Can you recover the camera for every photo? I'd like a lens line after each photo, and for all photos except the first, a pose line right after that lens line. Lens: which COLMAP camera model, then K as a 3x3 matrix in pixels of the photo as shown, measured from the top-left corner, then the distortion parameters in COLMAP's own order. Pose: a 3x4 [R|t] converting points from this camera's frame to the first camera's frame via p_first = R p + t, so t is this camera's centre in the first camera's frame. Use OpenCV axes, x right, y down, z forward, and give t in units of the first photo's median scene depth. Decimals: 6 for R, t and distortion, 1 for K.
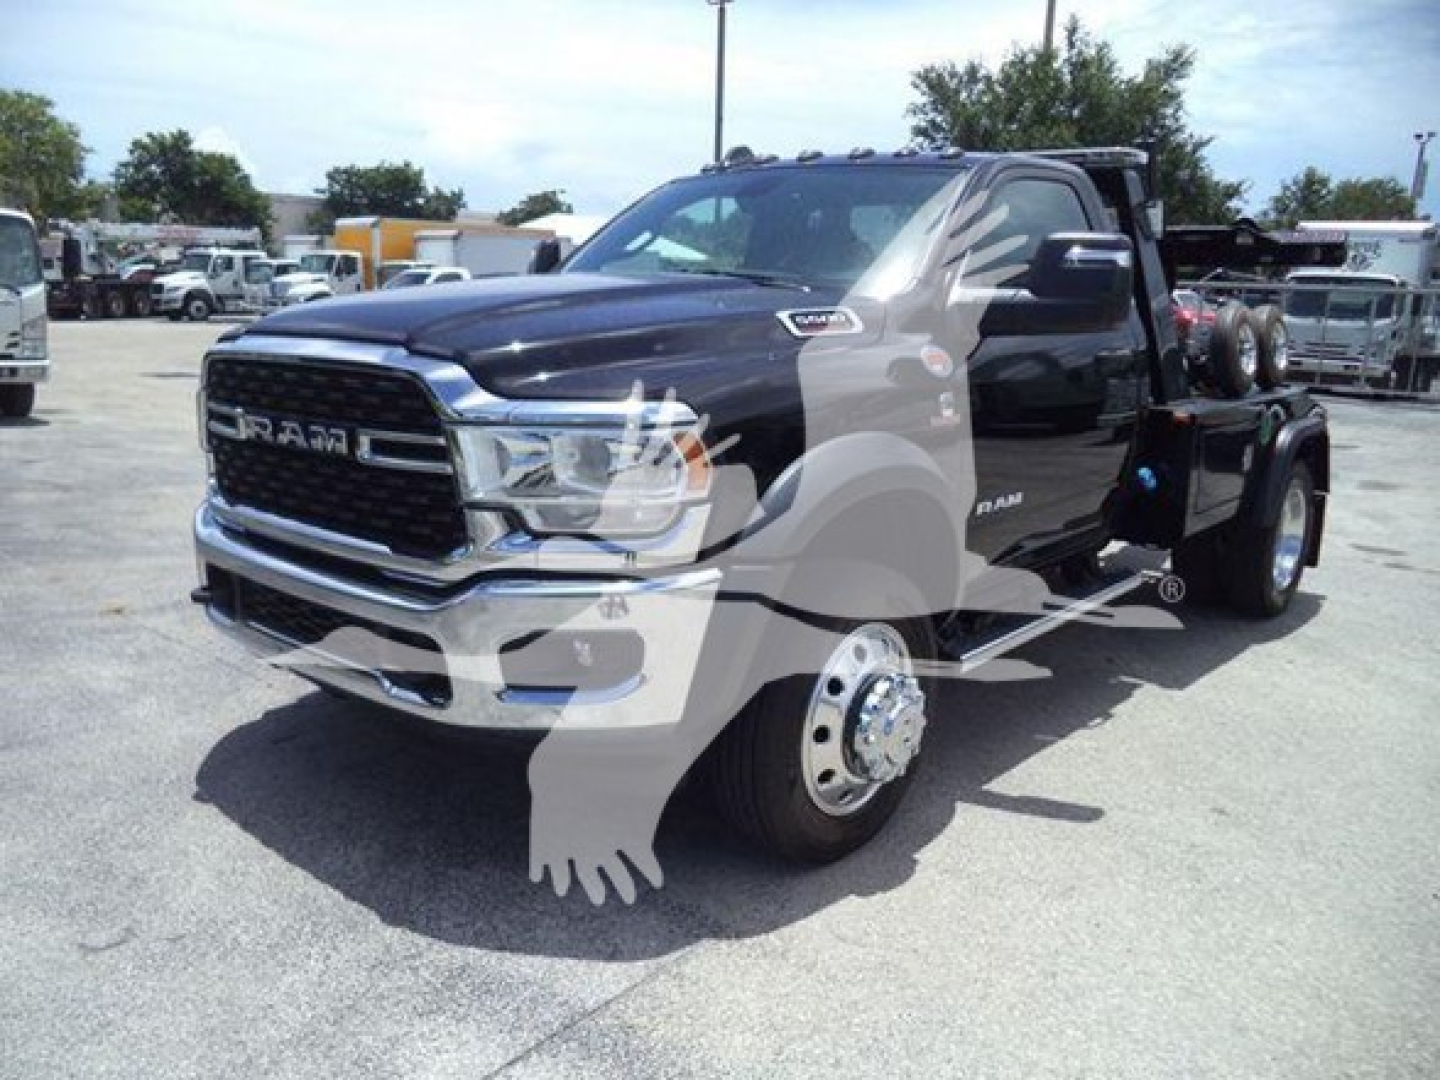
lens RADIAL K [[1179.0, 0, 713.1], [0, 1179.0, 520.1], [0, 0, 1]] dist [-0.051351, -0.011578]
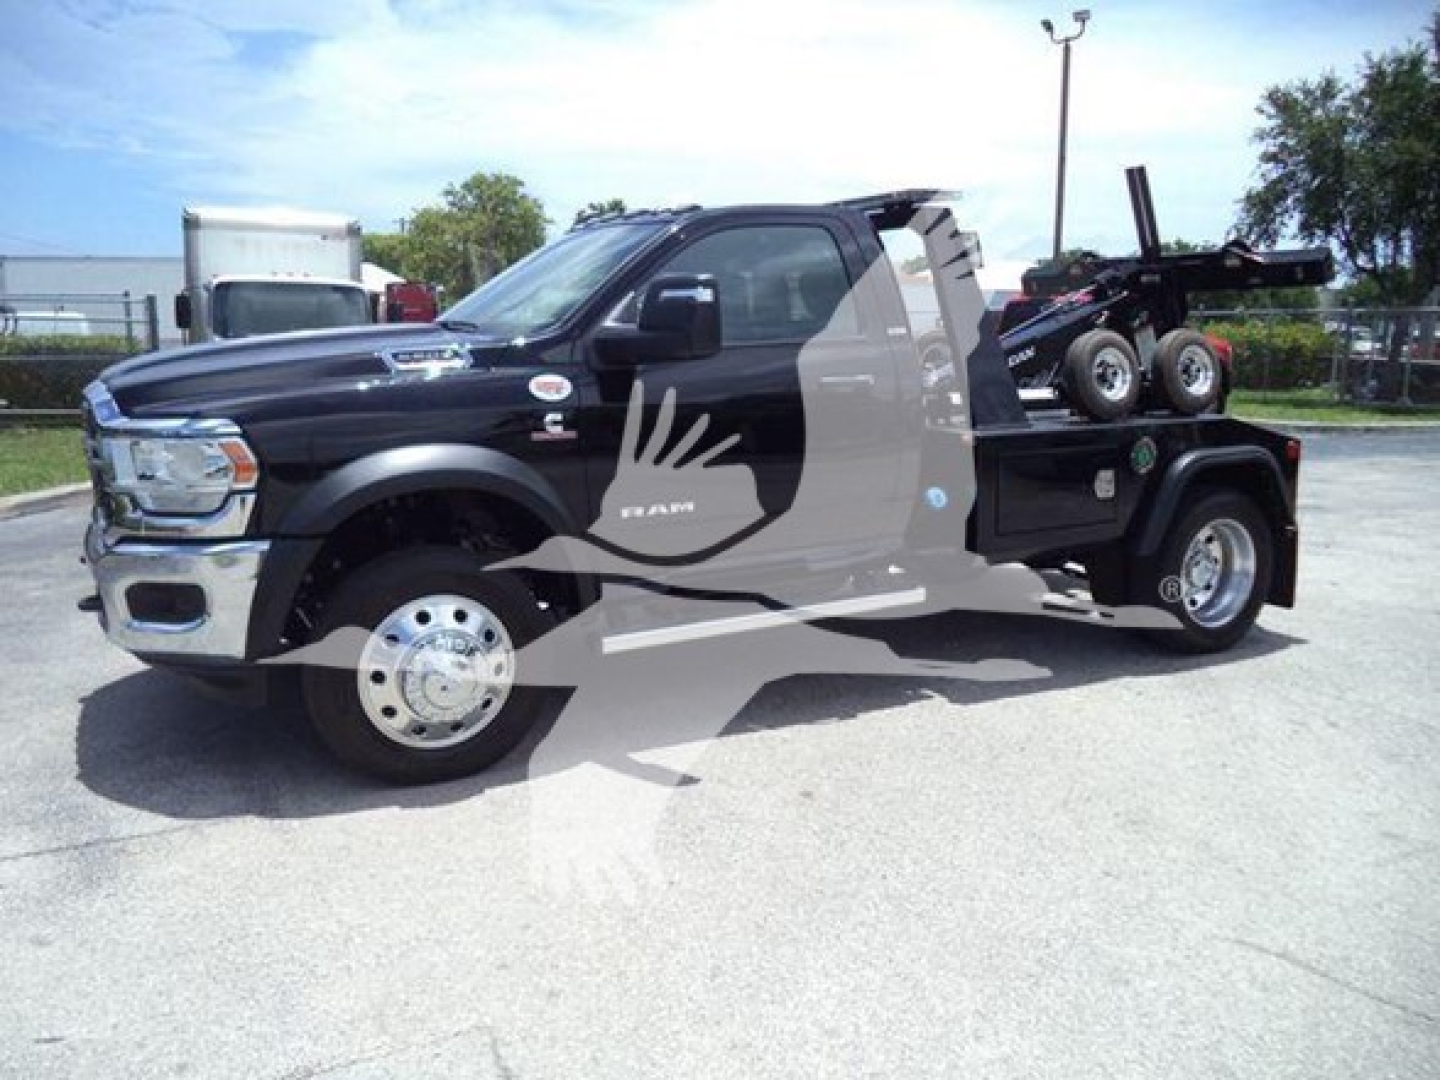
lens RADIAL K [[1135.3, 0, 711.6], [0, 1135.3, 541.1], [0, 0, 1]] dist [-0.072902, 0.066595]
pose [[0.931141, 0.038658, -0.362605, 0.127431], [-0.043007, 0.999067, -0.003927, 0.003260], [0.362115, 0.019251, 0.931935, -0.003111]]
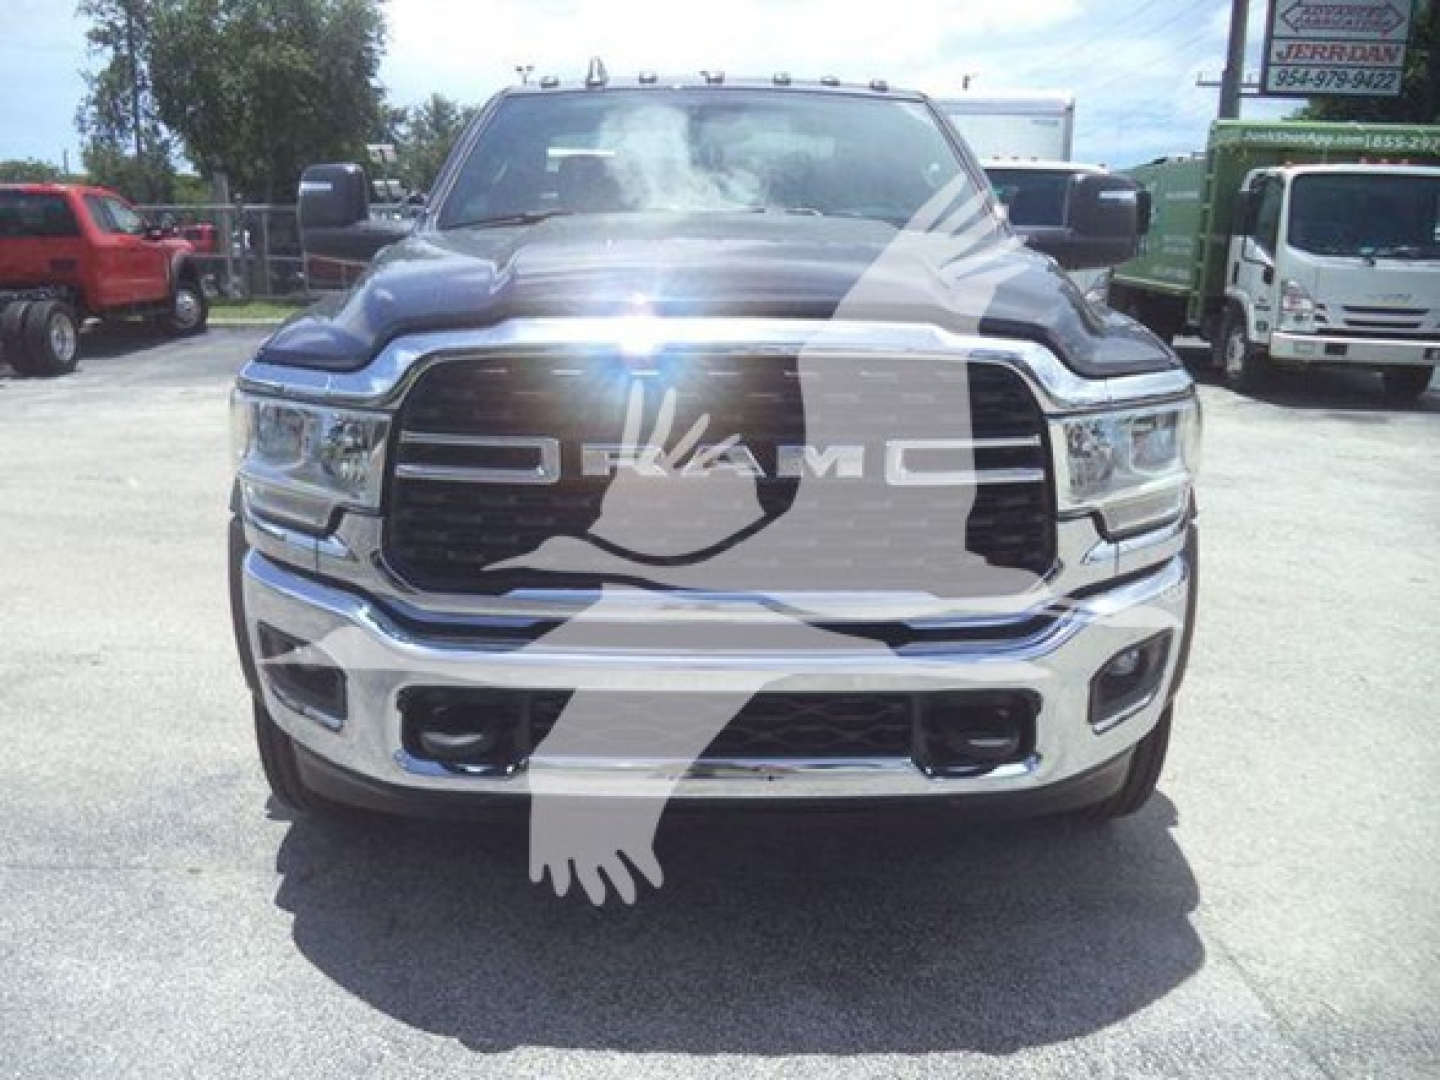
lens RADIAL K [[1152.7, 0, 720.8], [0, 1152.7, 512.0], [0, 0, 1]] dist [-0.035804, 0.037116]
pose [[0.747399, -0.176791, 0.640421, -0.113285], [0.138047, 0.984232, 0.110596, -0.017062], [-0.649875, 0.005749, 0.760020, 0.070413]]
